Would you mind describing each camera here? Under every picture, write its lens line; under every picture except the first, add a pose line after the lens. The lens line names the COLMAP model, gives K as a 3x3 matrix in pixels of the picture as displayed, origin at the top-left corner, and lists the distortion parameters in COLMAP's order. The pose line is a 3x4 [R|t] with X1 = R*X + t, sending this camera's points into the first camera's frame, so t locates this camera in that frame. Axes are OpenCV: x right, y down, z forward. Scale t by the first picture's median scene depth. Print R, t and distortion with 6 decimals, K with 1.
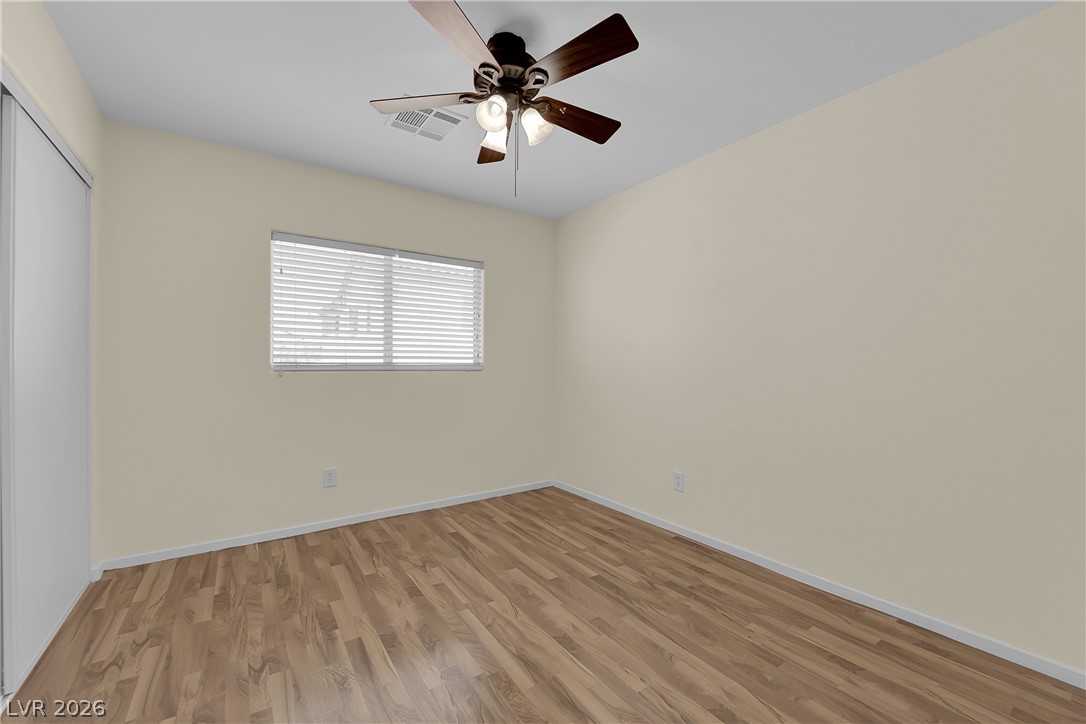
lens RADIAL K [[438.3, 0, 539.1], [0, 438.3, 363.7], [0, 0, 1]] dist [-0.007809, -0.004722]
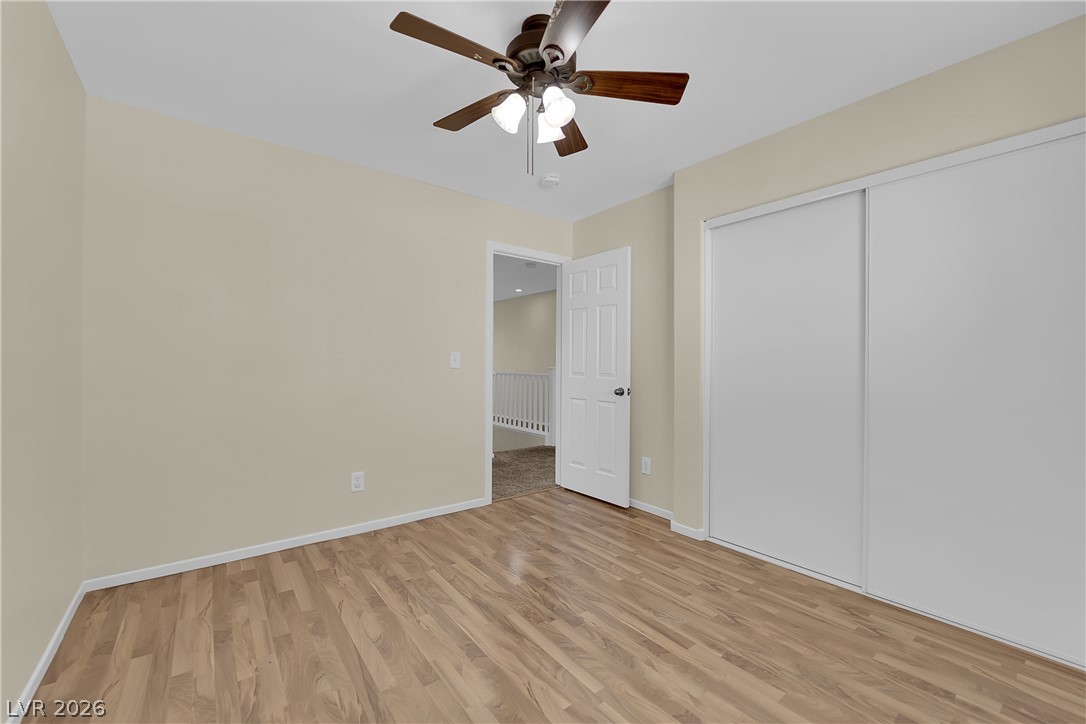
lens RADIAL K [[438.3, 0, 539.1], [0, 438.3, 363.7], [0, 0, 1]] dist [-0.007809, -0.004722]
pose [[-0.998480, -0.010332, -0.054143, -0.023428], [-0.010463, 0.999943, 0.002139, -0.005403], [0.054118, 0.002703, -0.998531, 1.938539]]
